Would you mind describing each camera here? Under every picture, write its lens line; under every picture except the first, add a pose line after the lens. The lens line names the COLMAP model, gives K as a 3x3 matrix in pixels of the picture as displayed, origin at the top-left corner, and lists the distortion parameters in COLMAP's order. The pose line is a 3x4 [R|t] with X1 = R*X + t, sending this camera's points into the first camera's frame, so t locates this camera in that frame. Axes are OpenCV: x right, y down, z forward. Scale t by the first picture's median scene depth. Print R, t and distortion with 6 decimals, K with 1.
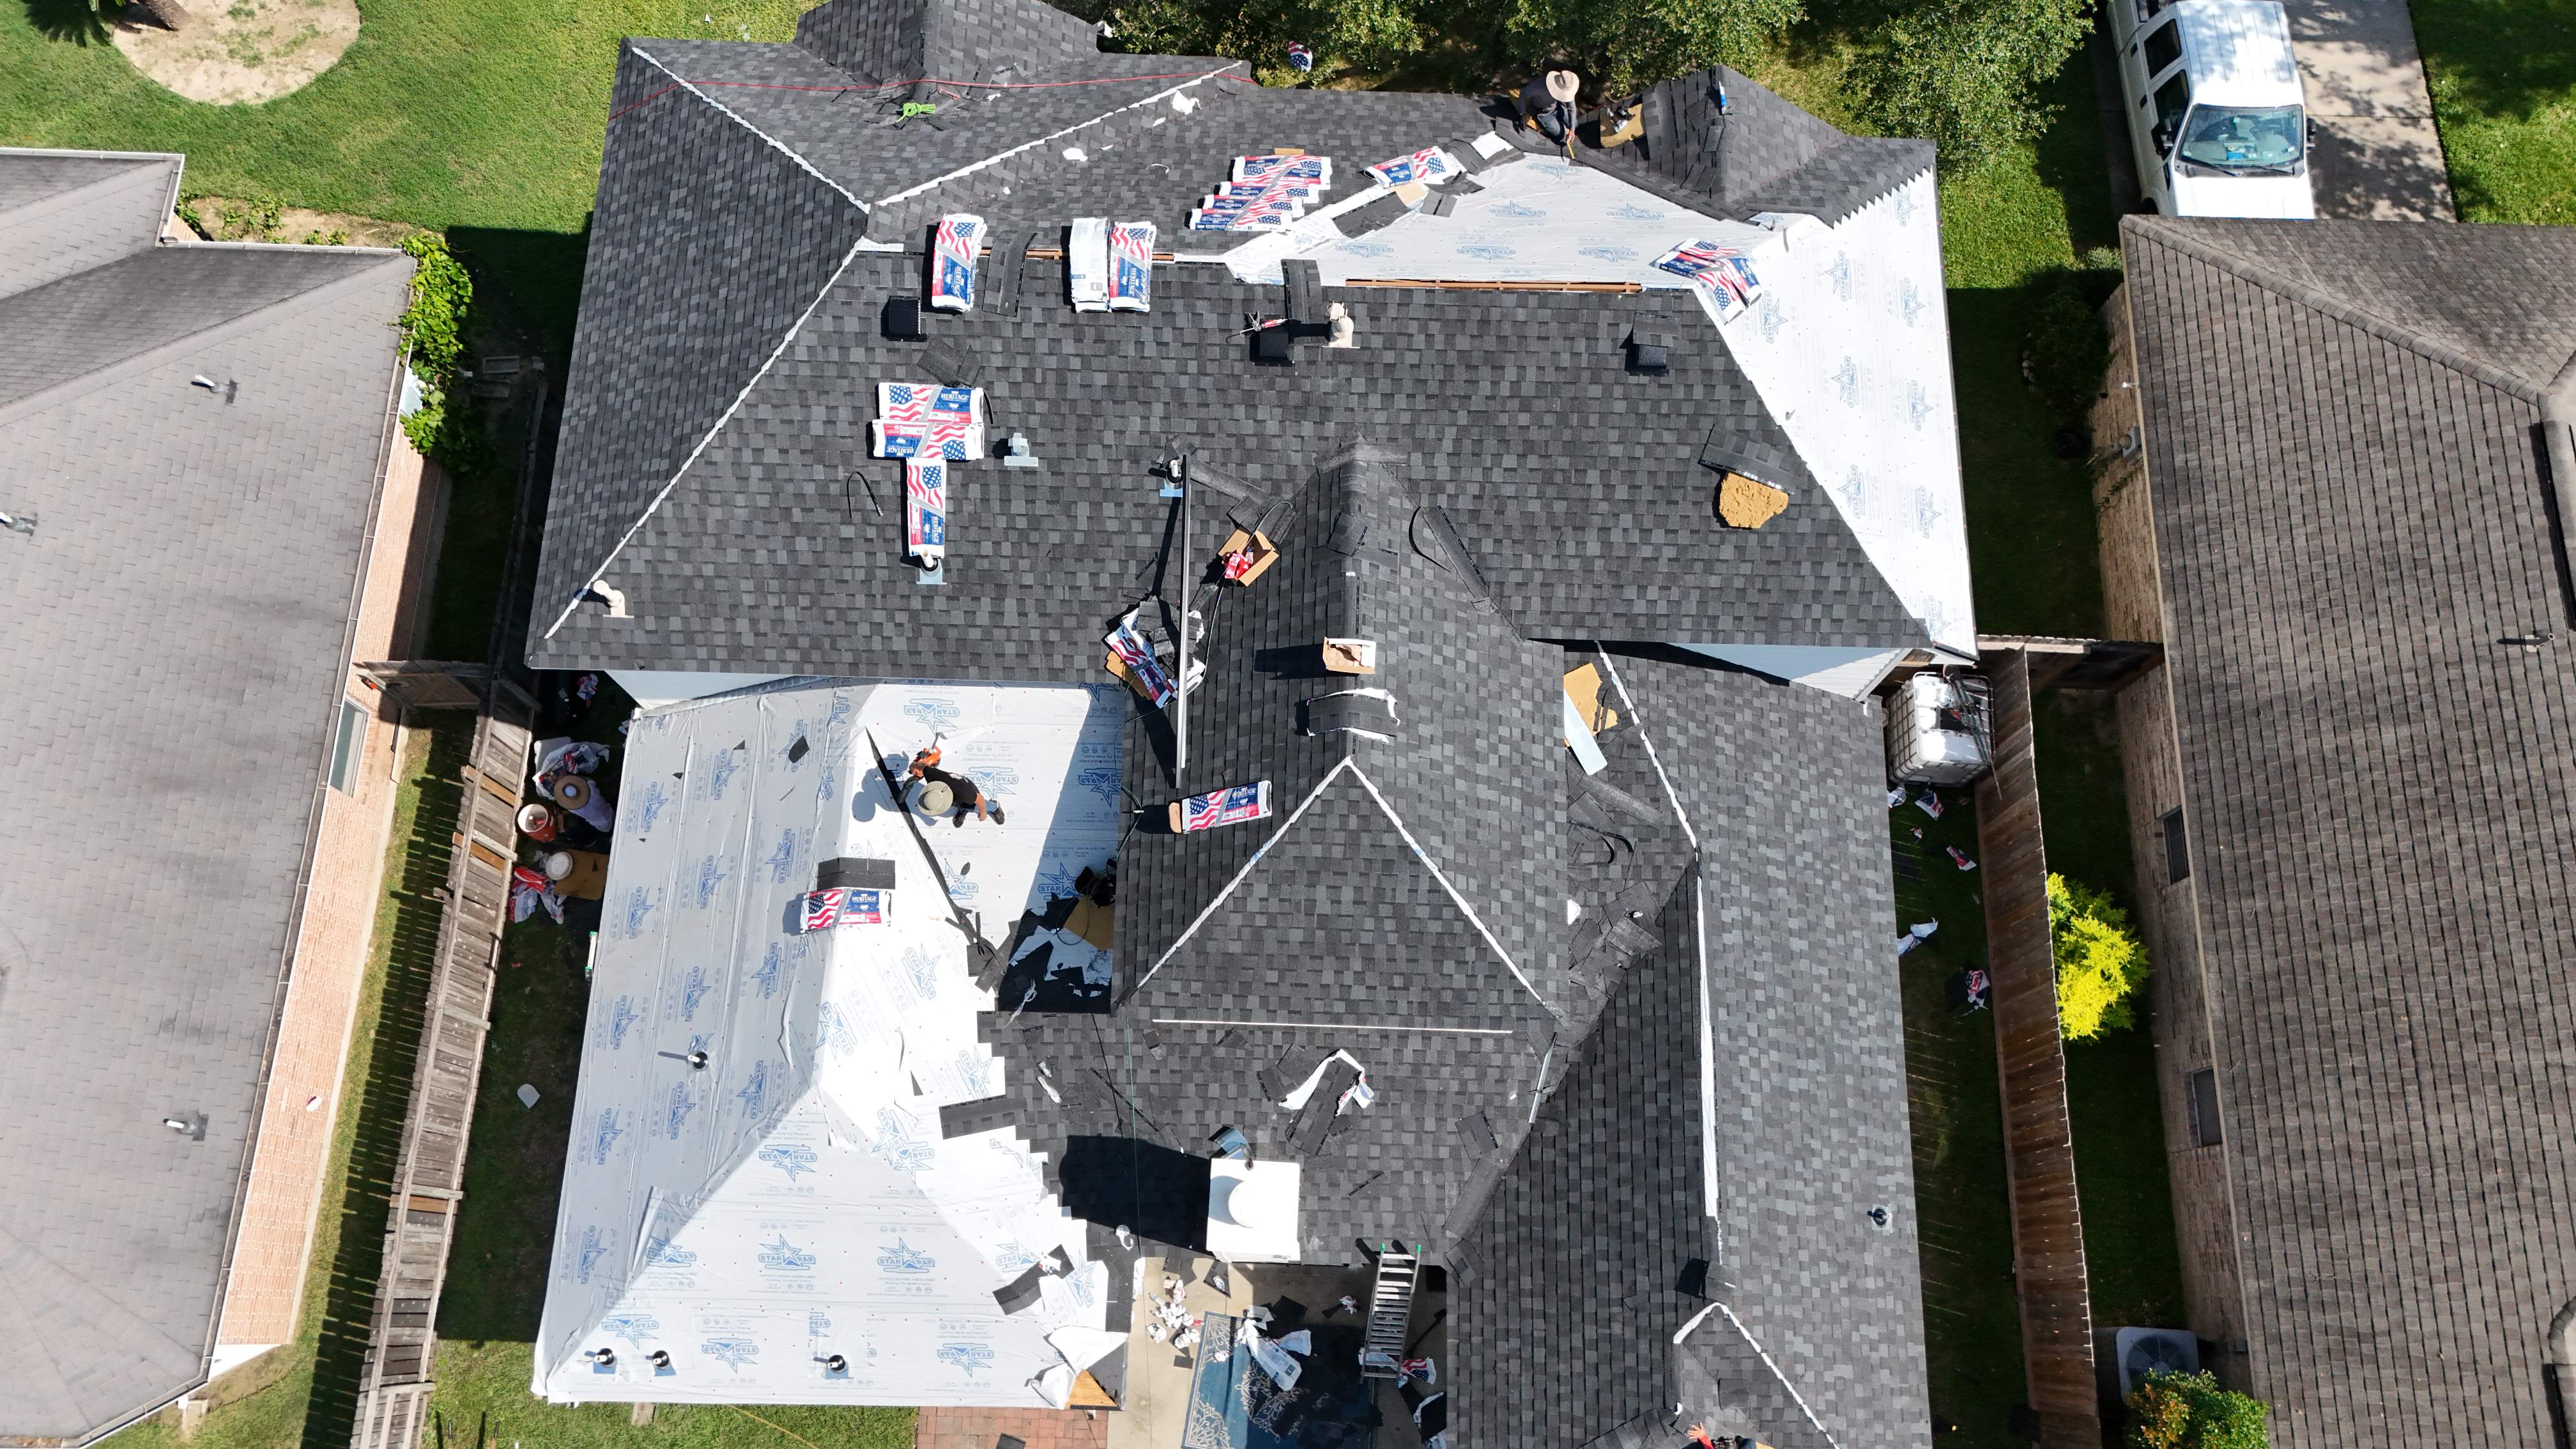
lens RADIAL K [[1894.3, 0, 1285.7], [0, 1894.3, 717.8], [0, 0, 1]] dist [0.068026, -0.064093]
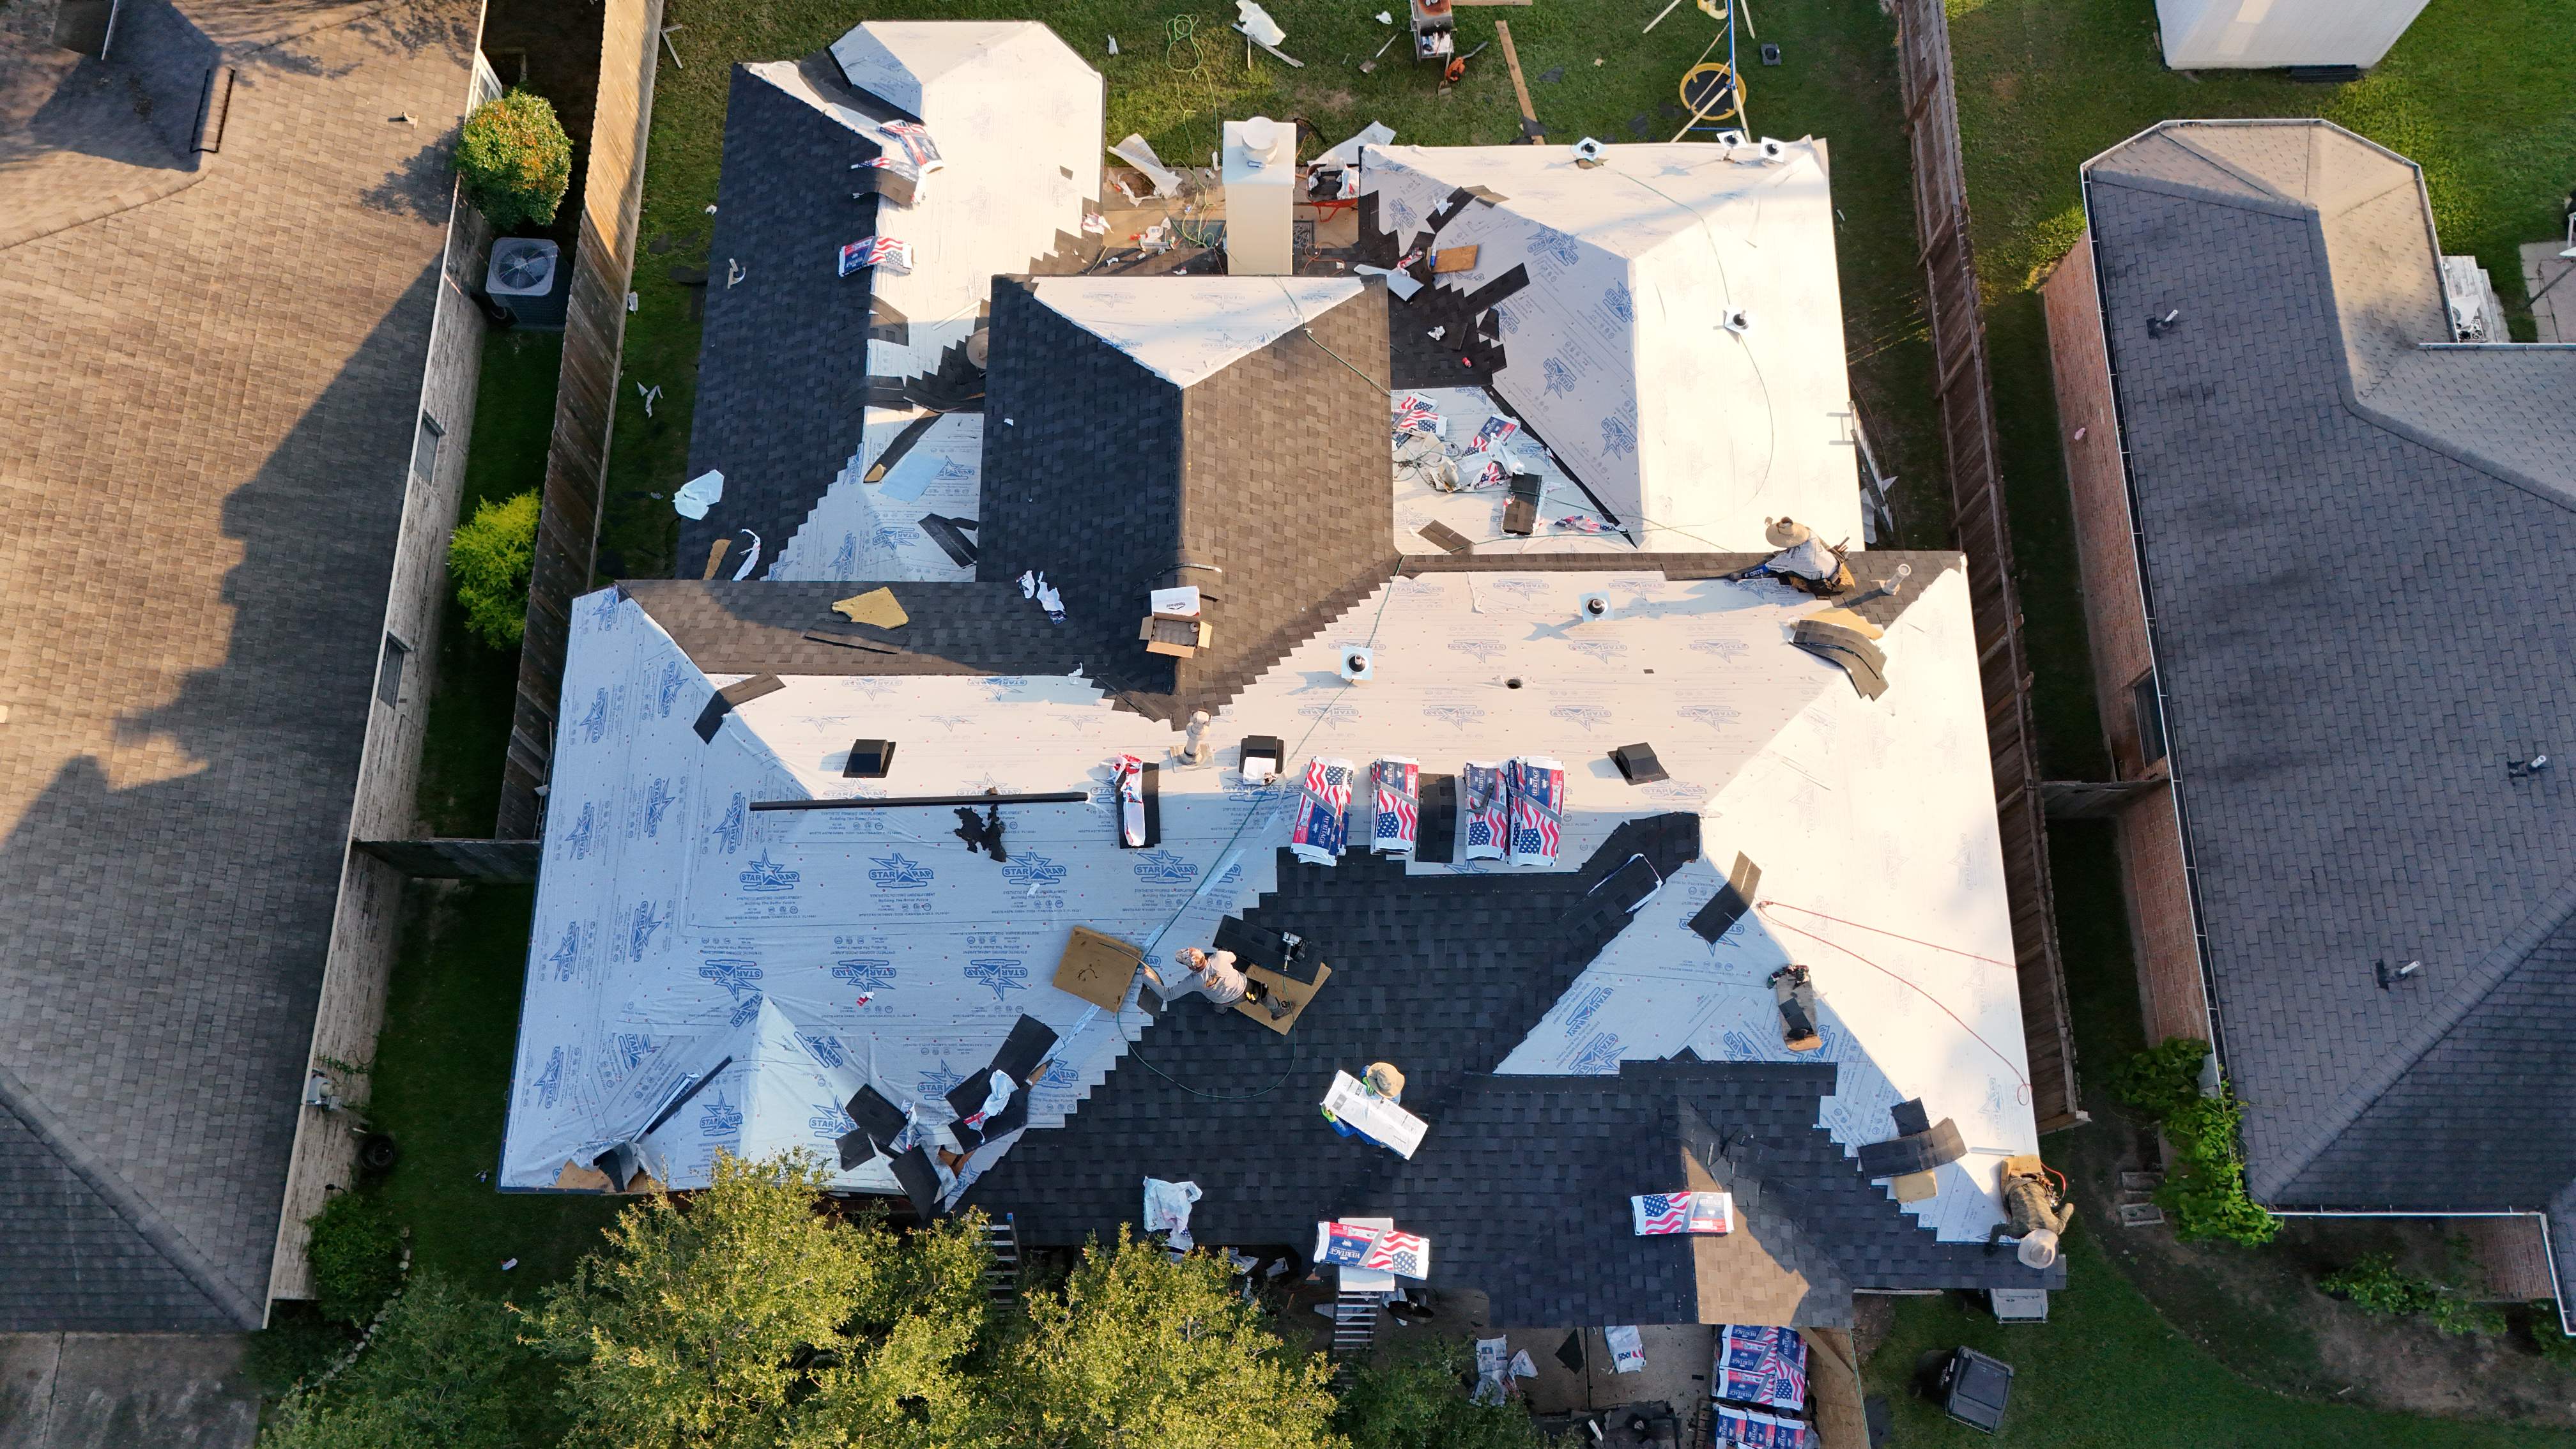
lens RADIAL K [[1894.3, 0, 1285.2], [0, 1894.3, 721.4], [0, 0, 1]] dist [0.068026, -0.064093]
pose [[-0.999465, 0.023078, -0.023175, 0.002685], [-0.032310, -0.806556, 0.590274, -0.686176], [-0.005070, 0.590707, 0.806870, 0.200196]]
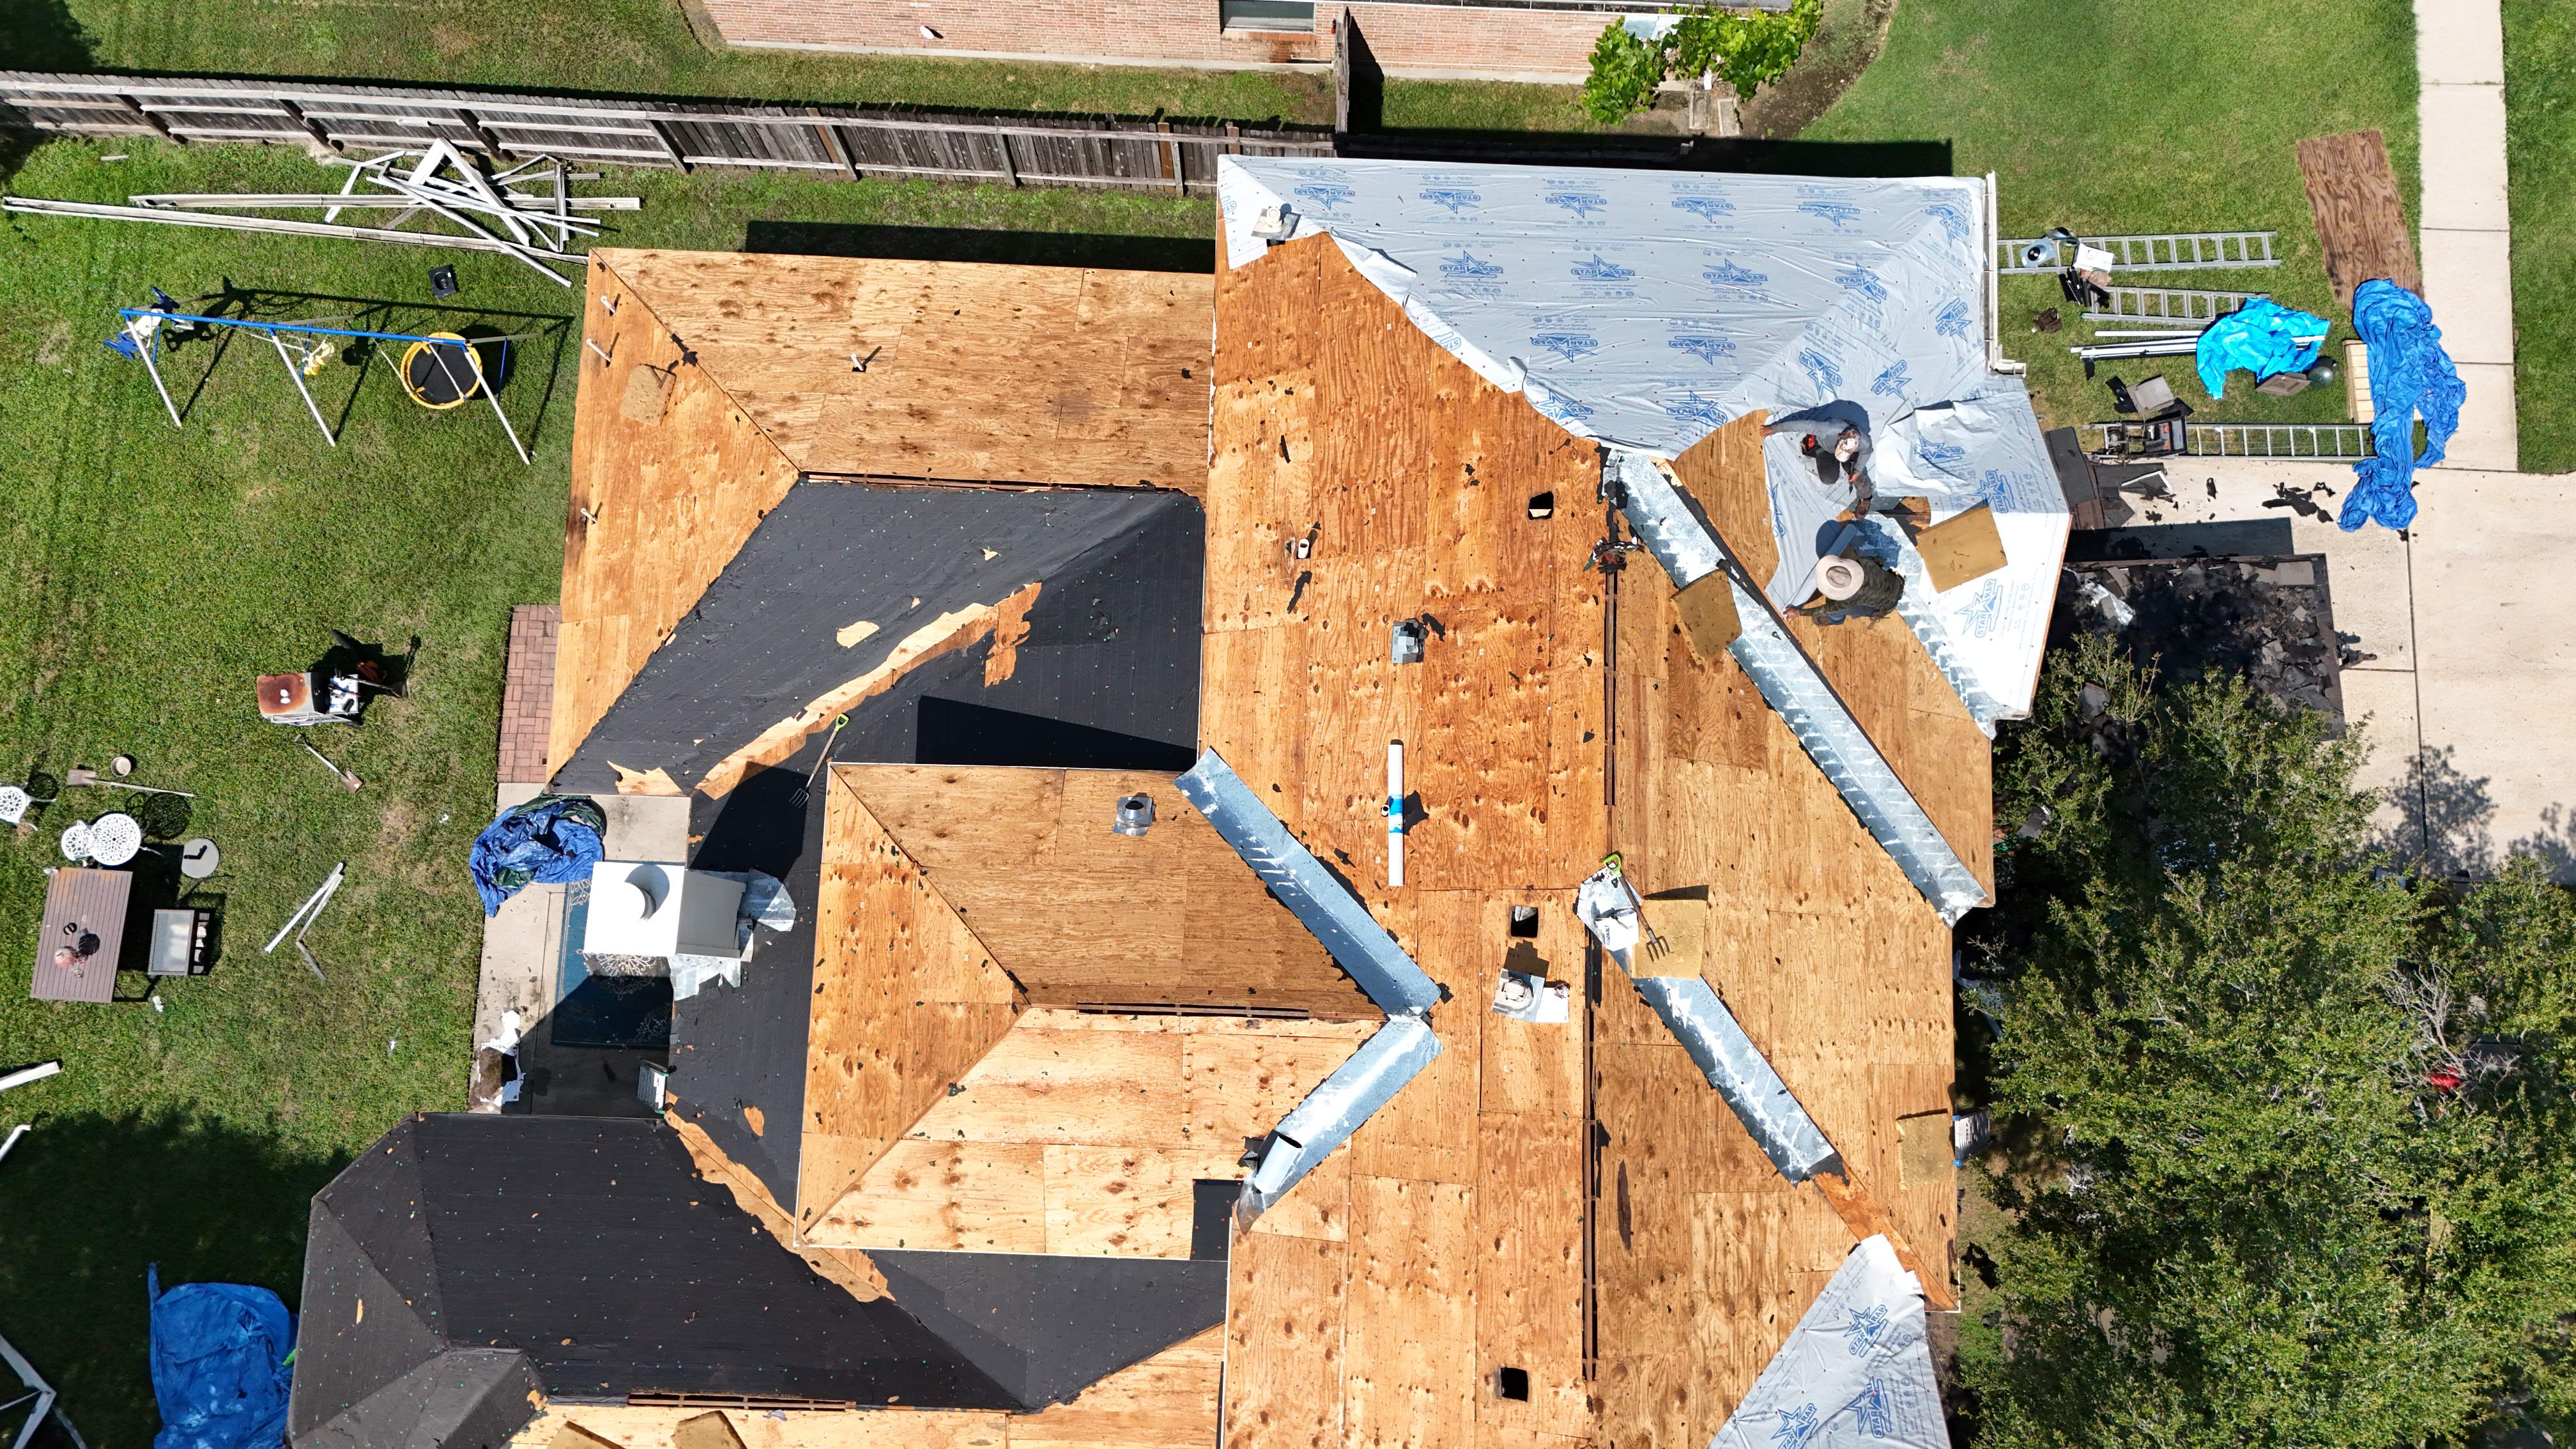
lens RADIAL K [[1894.3, 0, 1284.7], [0, 1894.3, 719.3], [0, 0, 1]] dist [0.068026, -0.064093]
pose [[-0.006732, 0.988258, -0.152643, 0.030892], [-0.955537, 0.038643, 0.292327, -0.319380], [0.294793, 0.147824, 0.944058, 0.136547]]
